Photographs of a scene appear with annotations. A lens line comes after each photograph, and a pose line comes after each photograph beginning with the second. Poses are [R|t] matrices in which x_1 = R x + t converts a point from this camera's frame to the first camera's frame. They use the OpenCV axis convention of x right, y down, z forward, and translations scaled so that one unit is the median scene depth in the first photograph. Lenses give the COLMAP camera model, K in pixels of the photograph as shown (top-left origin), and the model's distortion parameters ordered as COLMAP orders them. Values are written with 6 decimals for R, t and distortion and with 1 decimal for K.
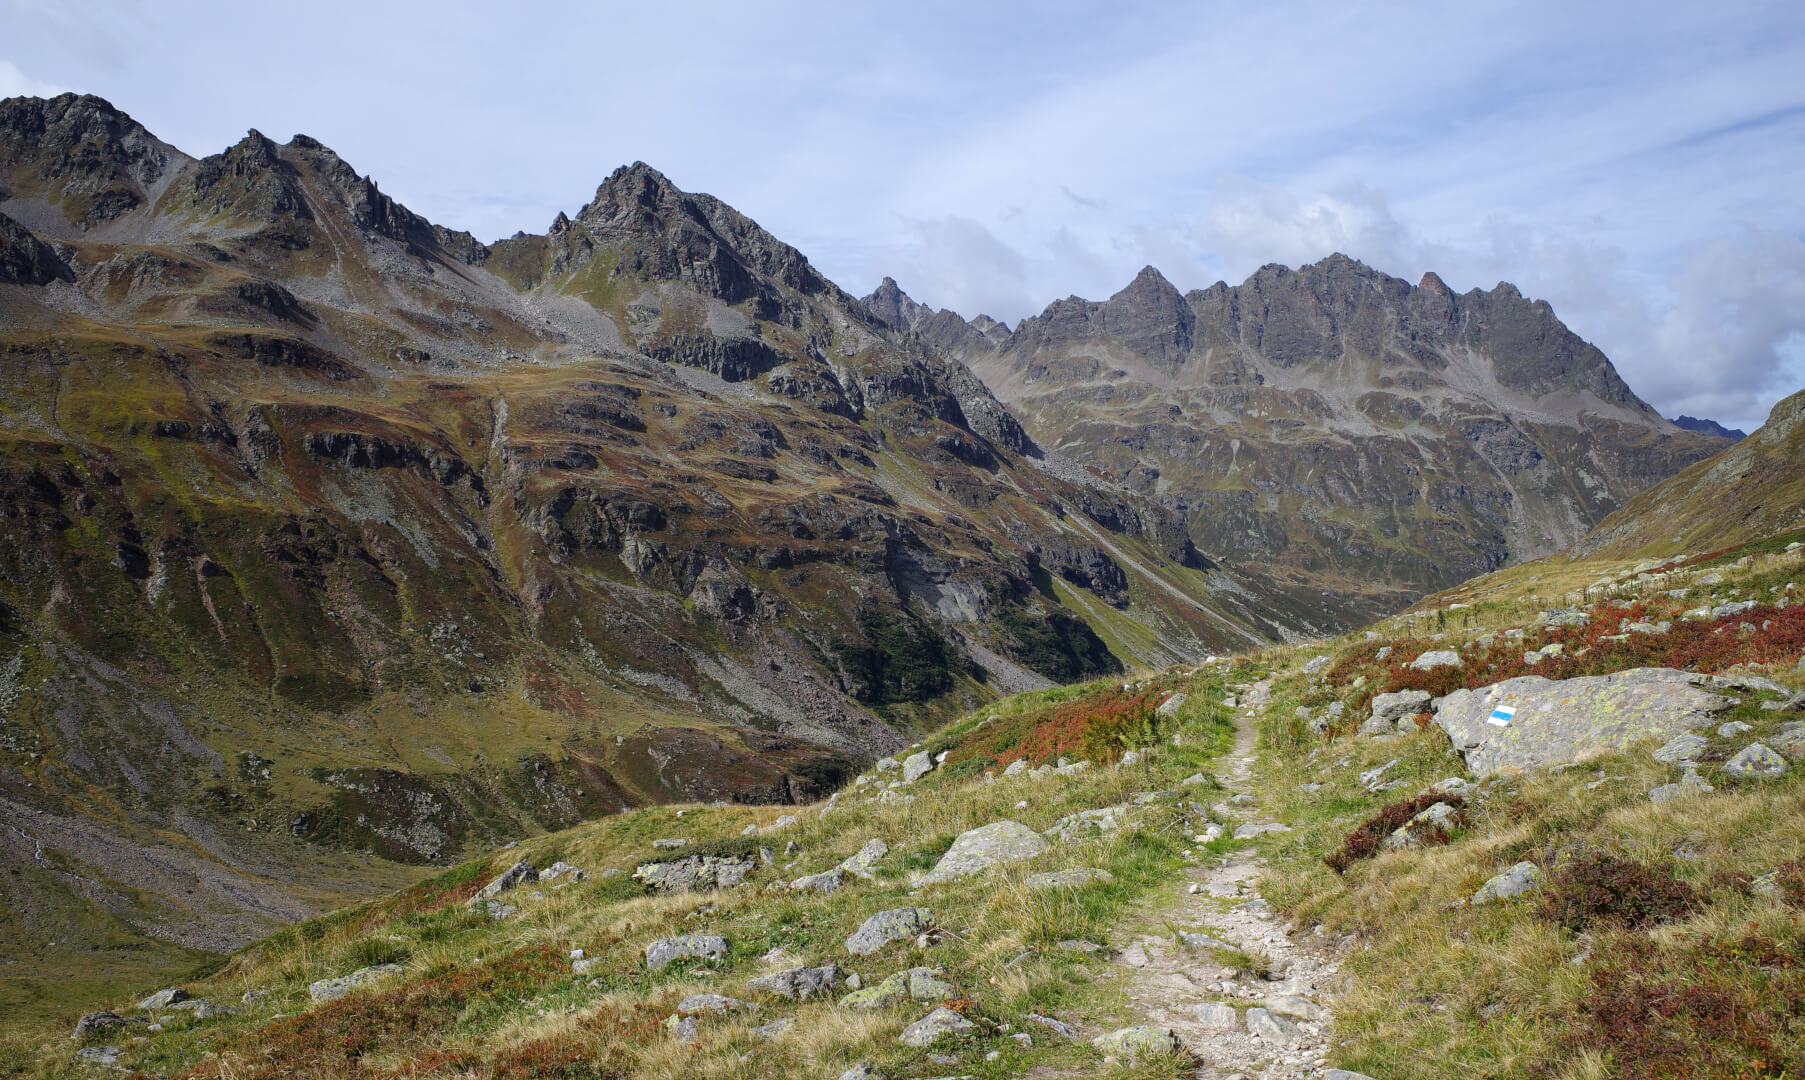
lens RADIAL K [[1454.9, 0, 907.5], [0, 1454.9, 577.9], [0, 0, 1]] dist [-0.003722, 0.004994]
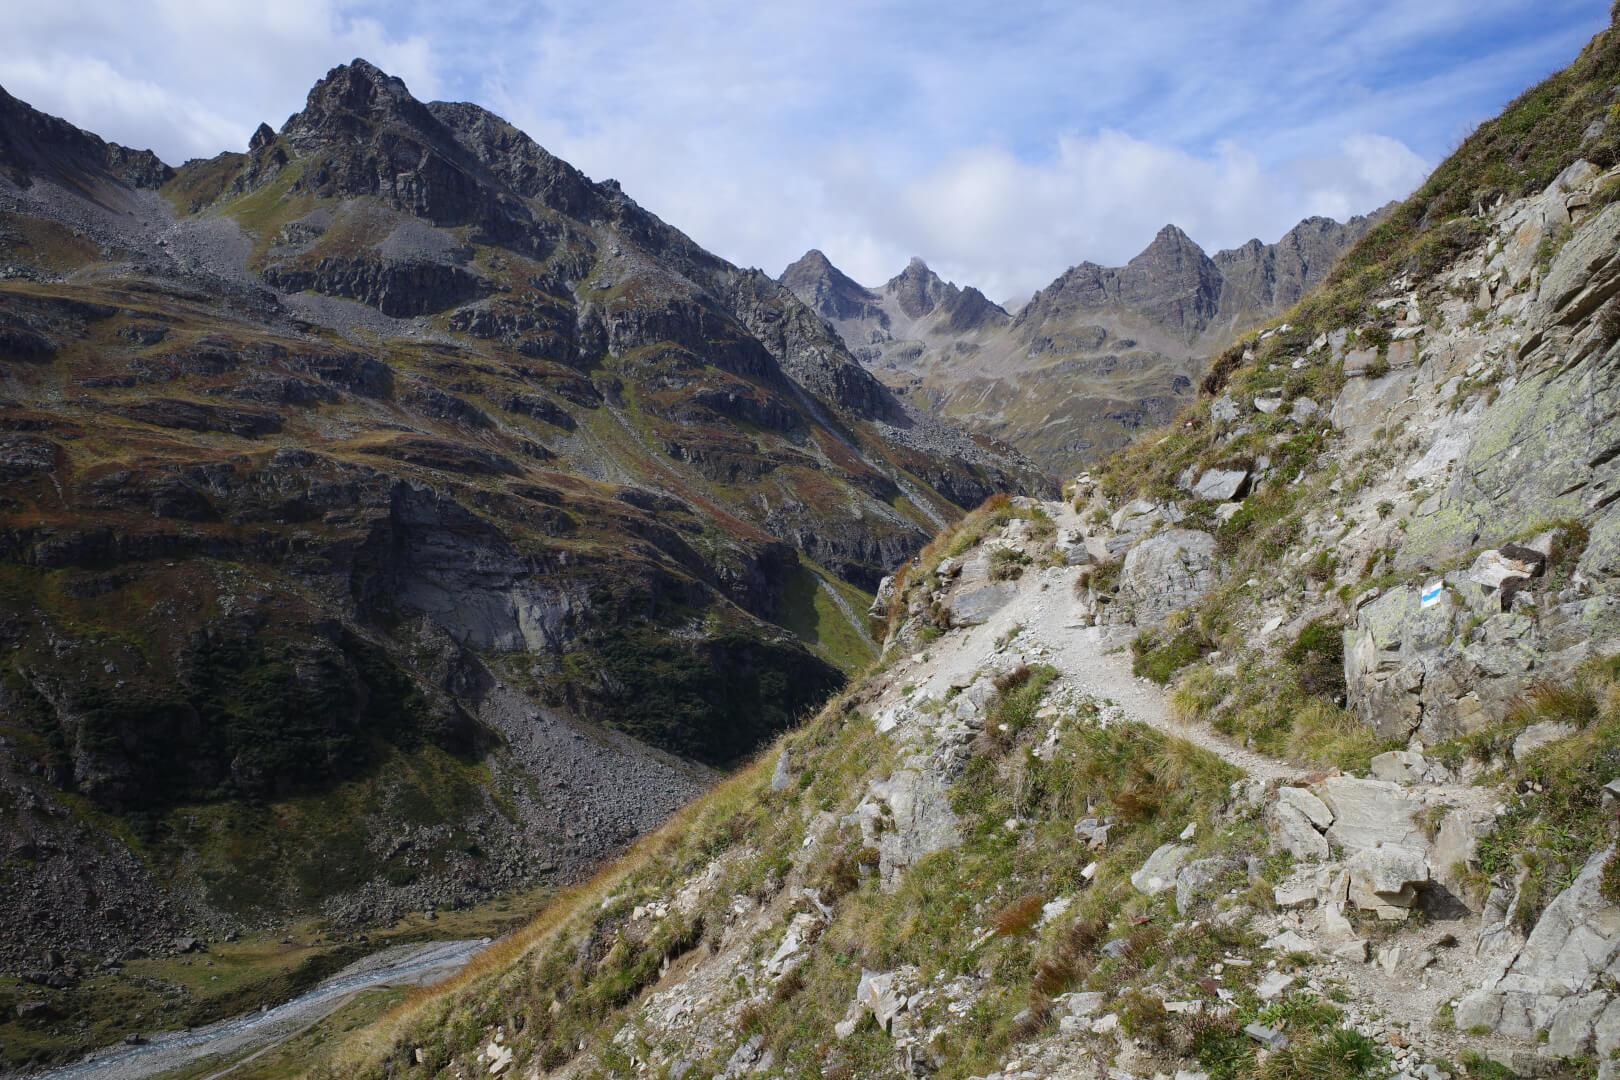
lens RADIAL K [[1294.8, 0, 810.0], [0, 1294.8, 540.0], [0, 0, 1]] dist [-0.021852, 0.000055]
pose [[0.979938, 0.008163, -0.199135, 0.216122], [-0.011999, 0.999765, -0.018062, -0.007617], [0.198941, 0.020089, 0.979806, 0.363754]]
